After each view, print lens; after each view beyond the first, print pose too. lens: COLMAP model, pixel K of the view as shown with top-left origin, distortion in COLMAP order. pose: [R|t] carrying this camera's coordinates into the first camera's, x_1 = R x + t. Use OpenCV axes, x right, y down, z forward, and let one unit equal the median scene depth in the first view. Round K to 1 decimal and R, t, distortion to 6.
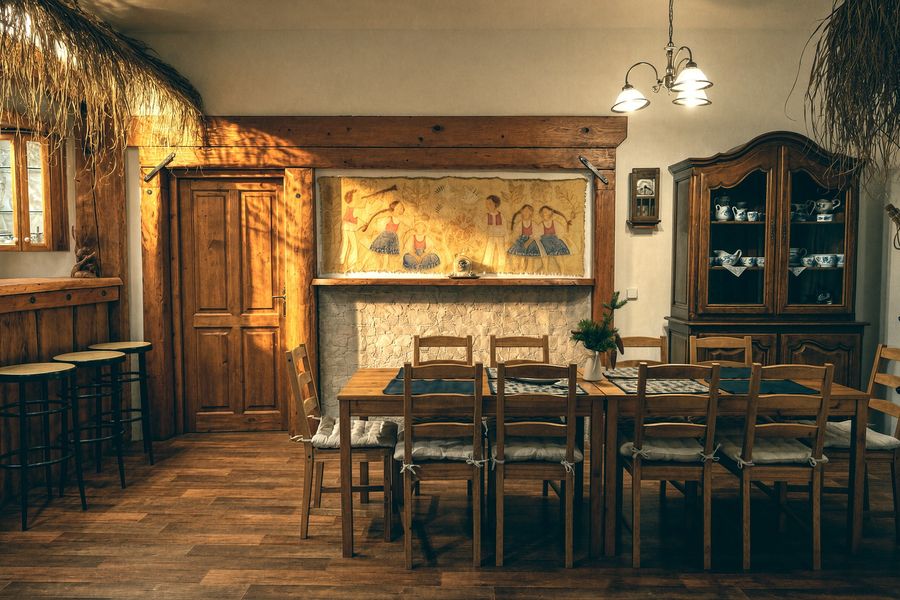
lens RADIAL K [[631.3, 0, 450.0], [0, 631.3, 300.0], [0, 0, 1]] dist [-0.003723, -0.005705]
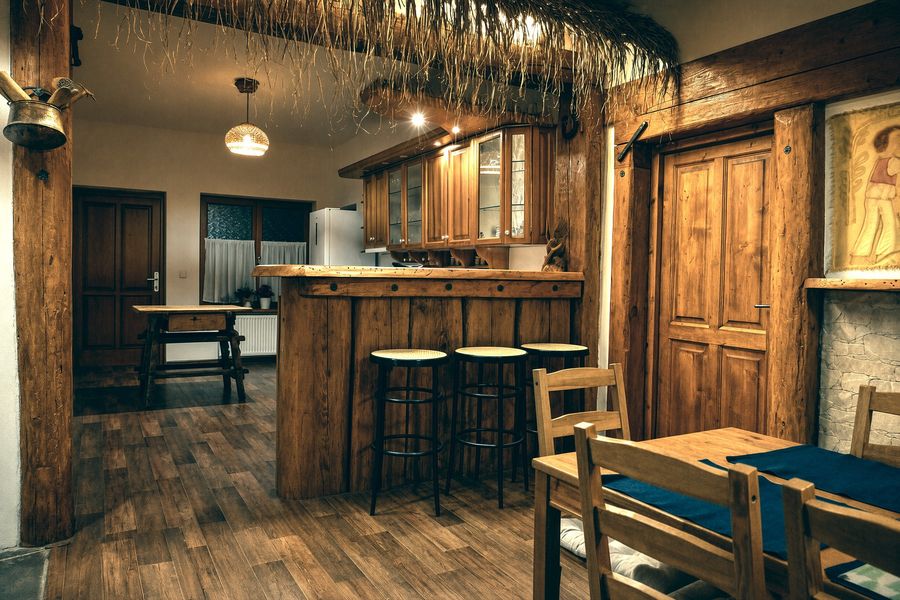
lens RADIAL K [[631.3, 0, 450.0], [0, 631.3, 300.0], [0, 0, 1]] dist [-0.003723, -0.005705]
pose [[0.514849, 0.049548, -0.855848, 0.140483], [-0.076379, 0.997009, 0.011773, 0.006807], [0.853872, 0.059307, 0.517093, 0.375039]]
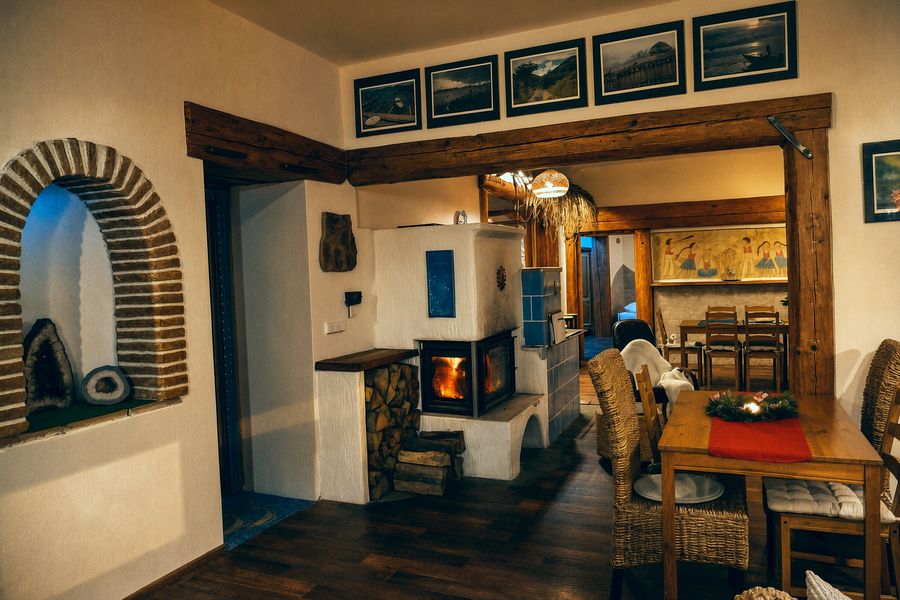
lens RADIAL K [[631.3, 0, 450.0], [0, 631.3, 300.0], [0, 0, 1]] dist [-0.003723, -0.005705]
pose [[0.918692, -0.023097, -0.394299, -0.009928], [0.018676, 0.999712, -0.015047, 0.039863], [0.394533, 0.006460, 0.918859, -1.156324]]
